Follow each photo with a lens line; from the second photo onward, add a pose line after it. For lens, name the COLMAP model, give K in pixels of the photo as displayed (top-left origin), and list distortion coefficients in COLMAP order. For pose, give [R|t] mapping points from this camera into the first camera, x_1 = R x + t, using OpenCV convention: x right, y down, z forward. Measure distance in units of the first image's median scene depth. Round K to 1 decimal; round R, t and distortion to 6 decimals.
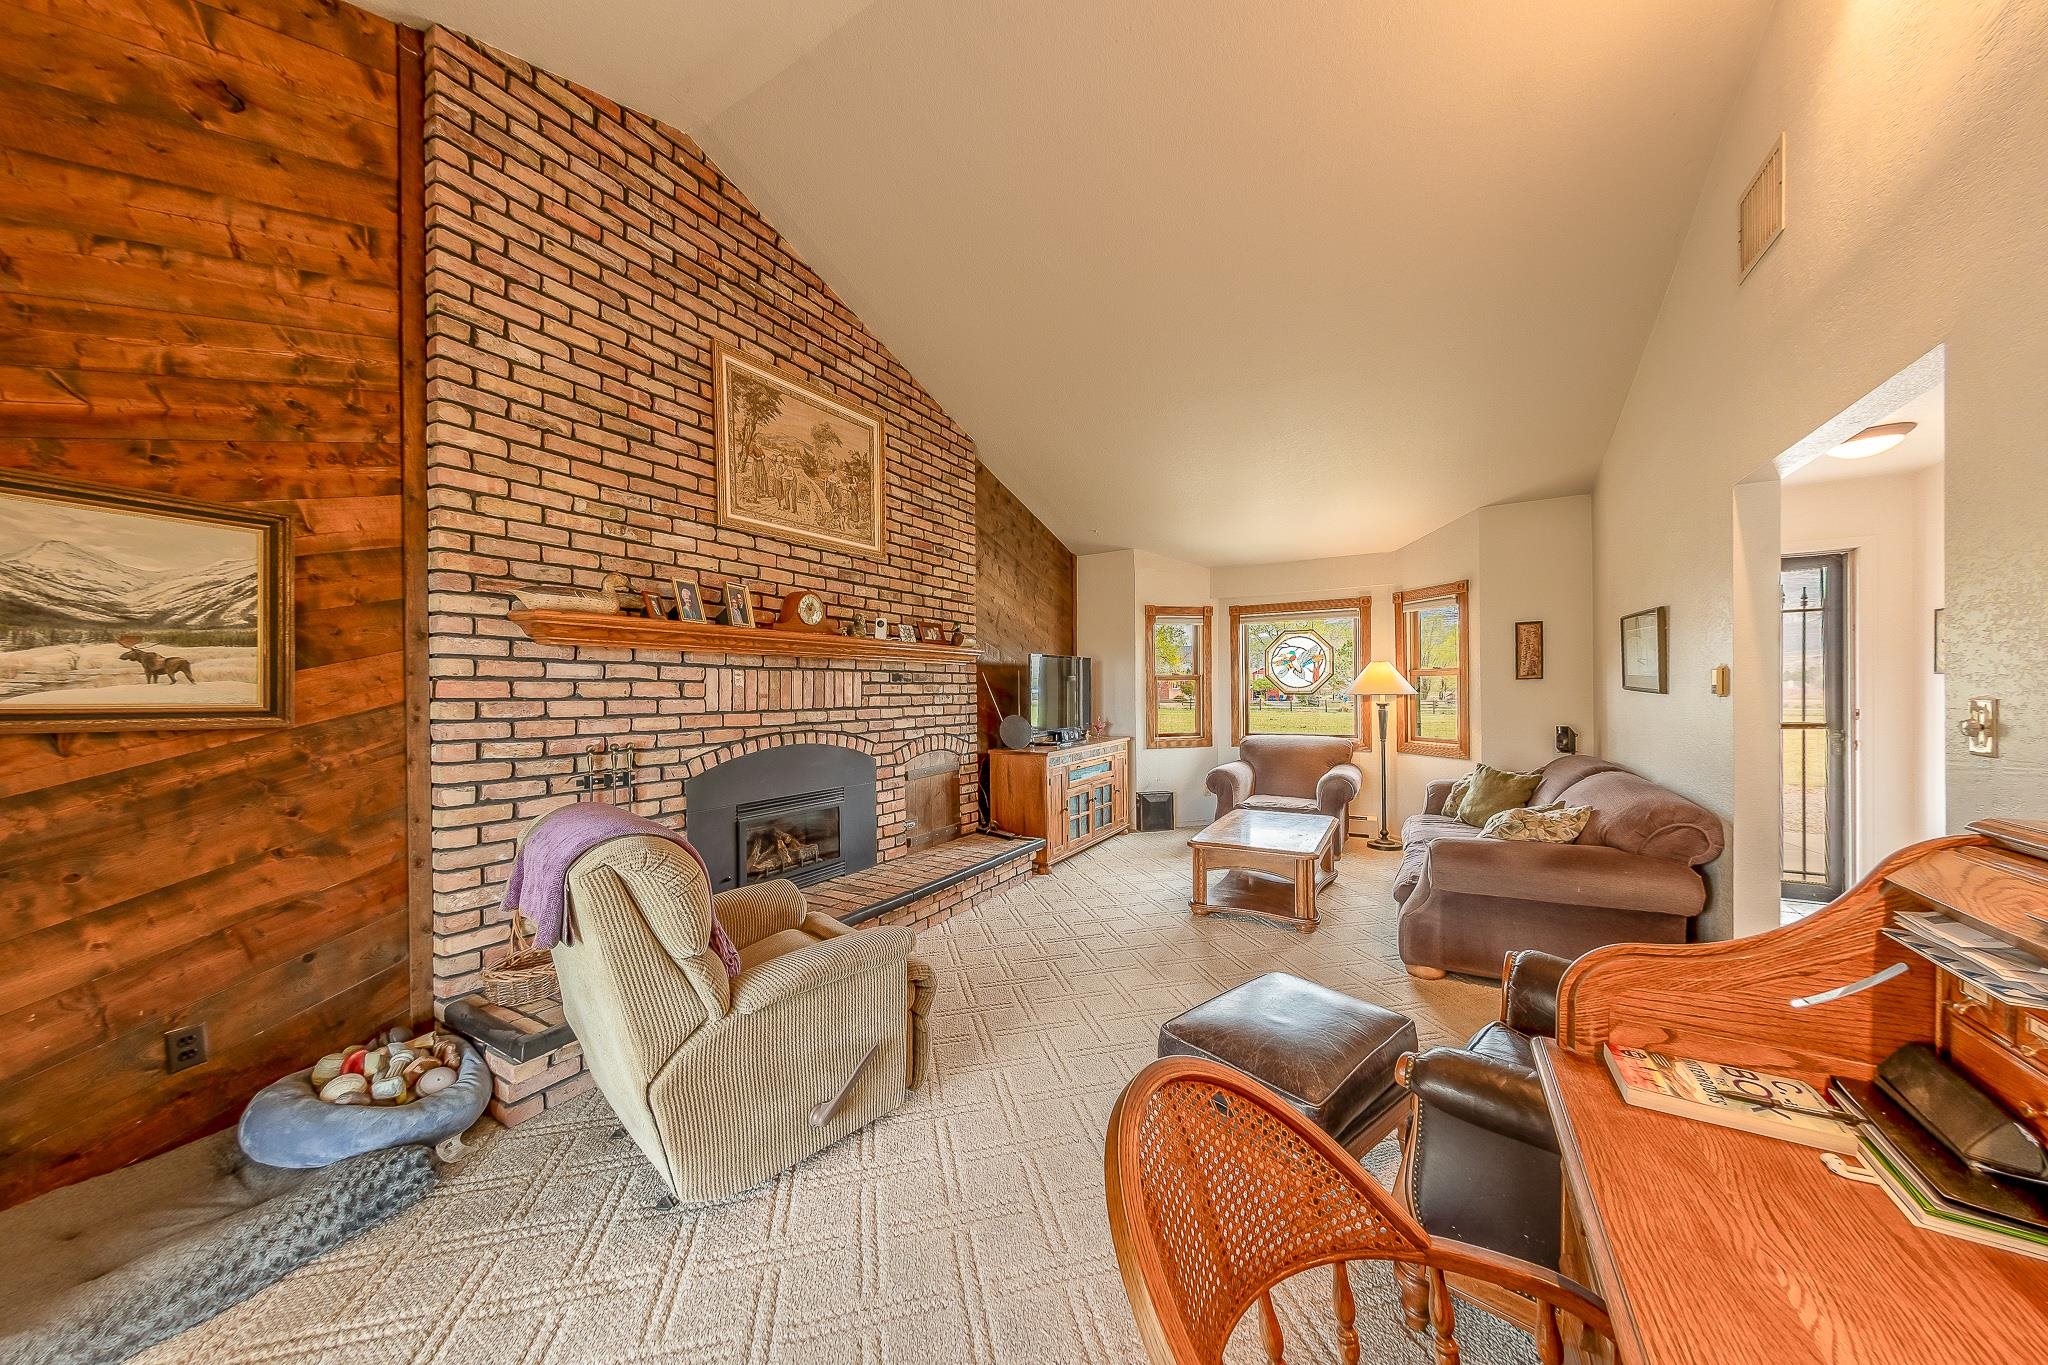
lens RADIAL K [[669.9, 0, 1046.6], [0, 669.9, 692.4], [0, 0, 1]] dist [0.006652, 0.000065]
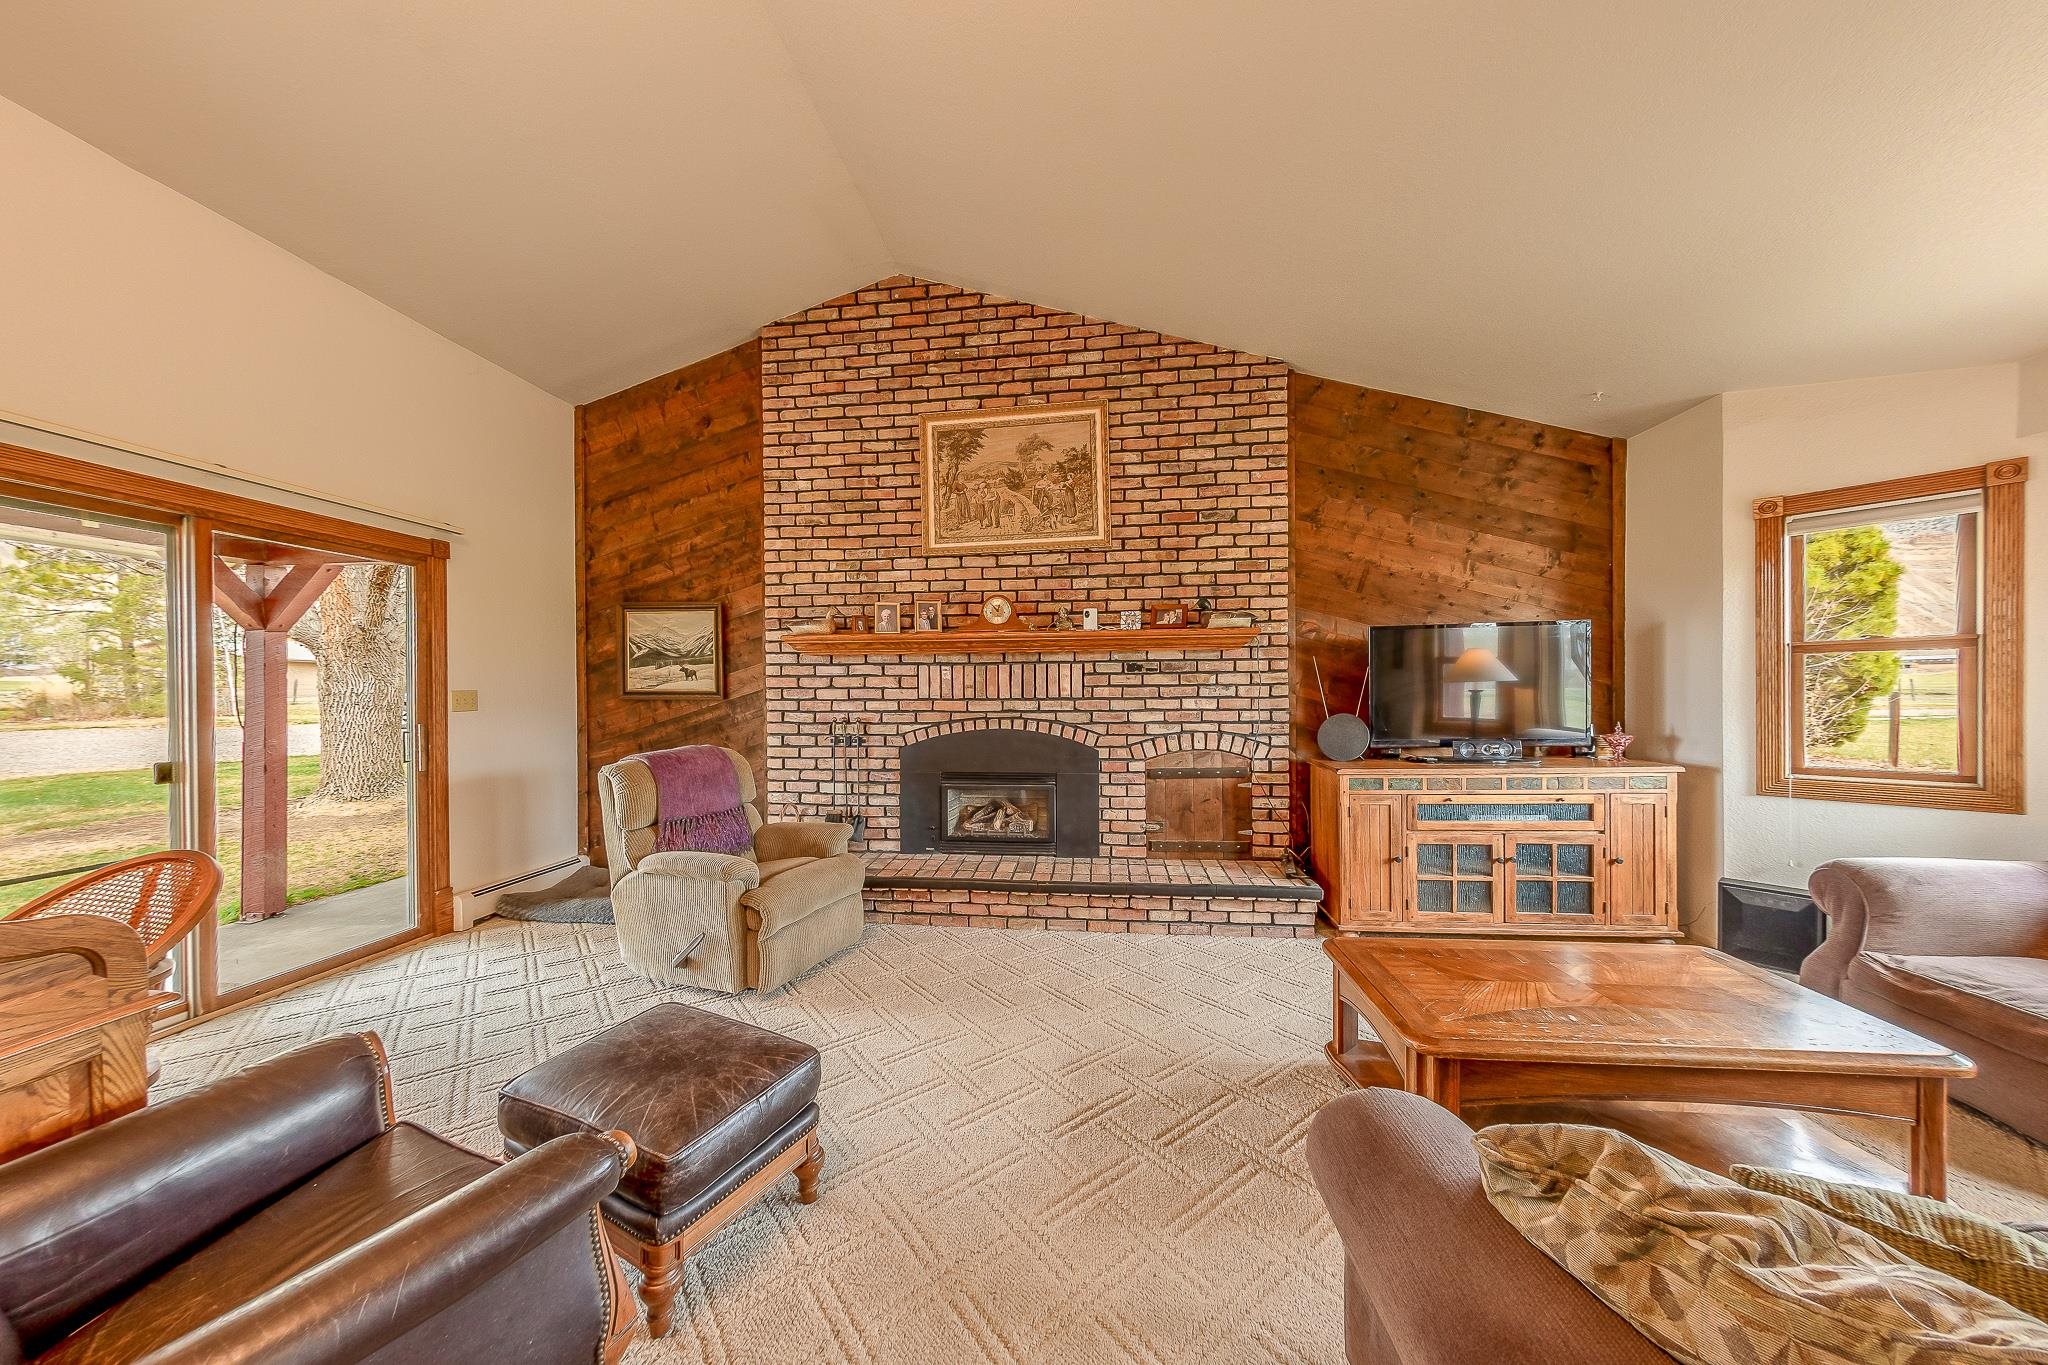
lens RADIAL K [[672.5, 0, 1024.9], [0, 672.5, 699.3], [0, 0, 1]] dist [0.000583, 0.000021]
pose [[0.398570, 0.015710, -0.917003, 0.663181], [0.002062, 0.999835, 0.018026, 0.005771], [0.917135, -0.009075, 0.398472, 0.546775]]
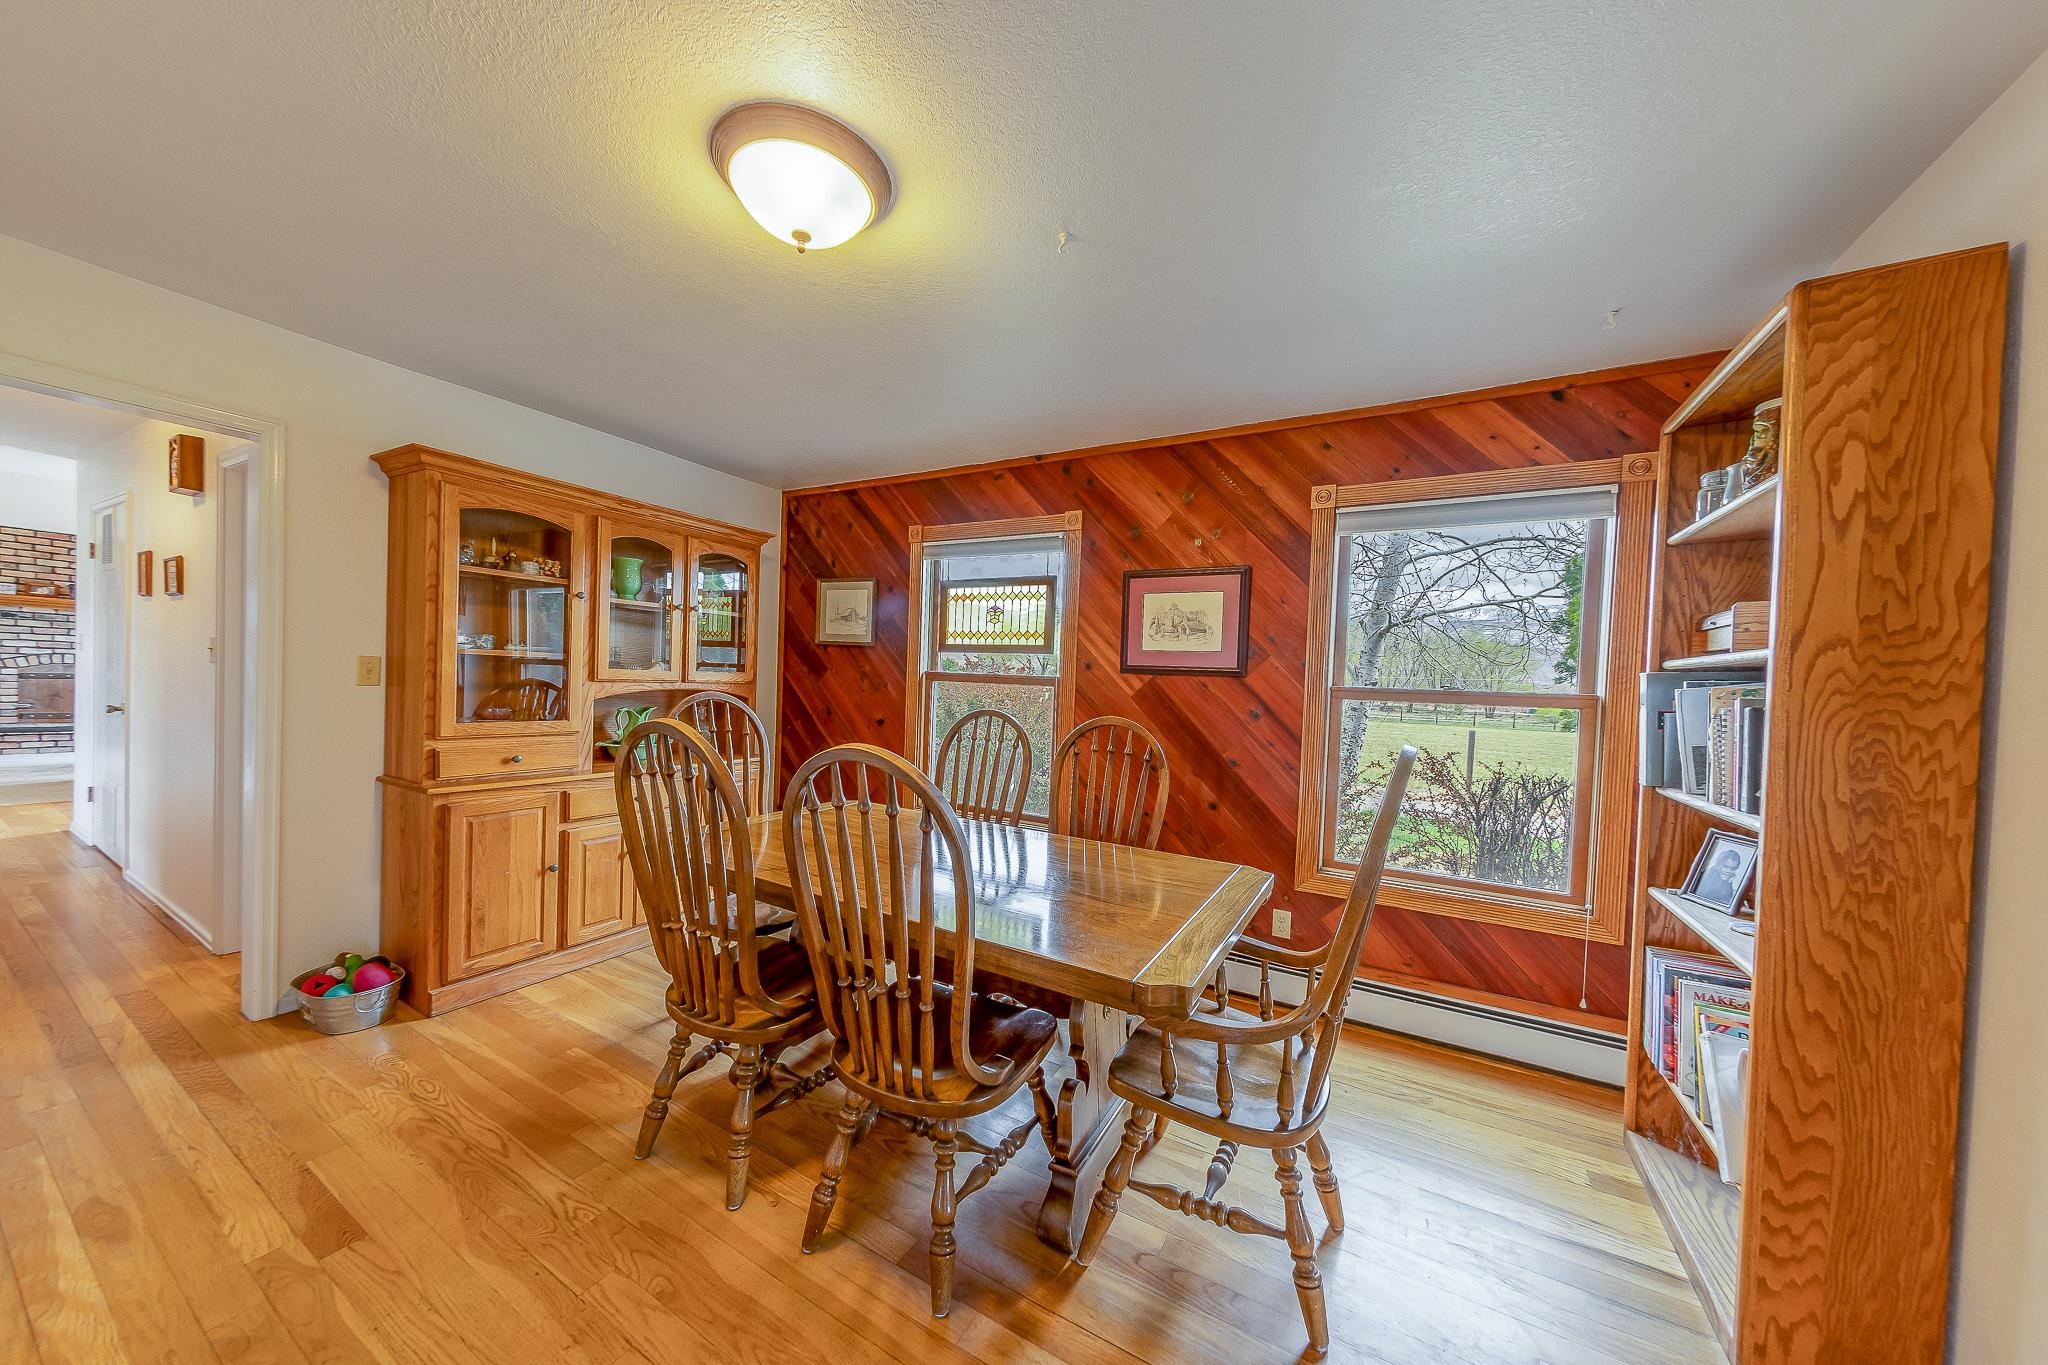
lens RADIAL K [[672.5, 0, 1024.9], [0, 672.5, 699.3], [0, 0, 1]] dist [0.000583, 0.000021]
pose [[0.998433, 0.054336, 0.013411, 2.592418], [-0.054611, 0.998286, 0.021022, 0.015245], [-0.012246, -0.021721, 0.999689, -0.798723]]
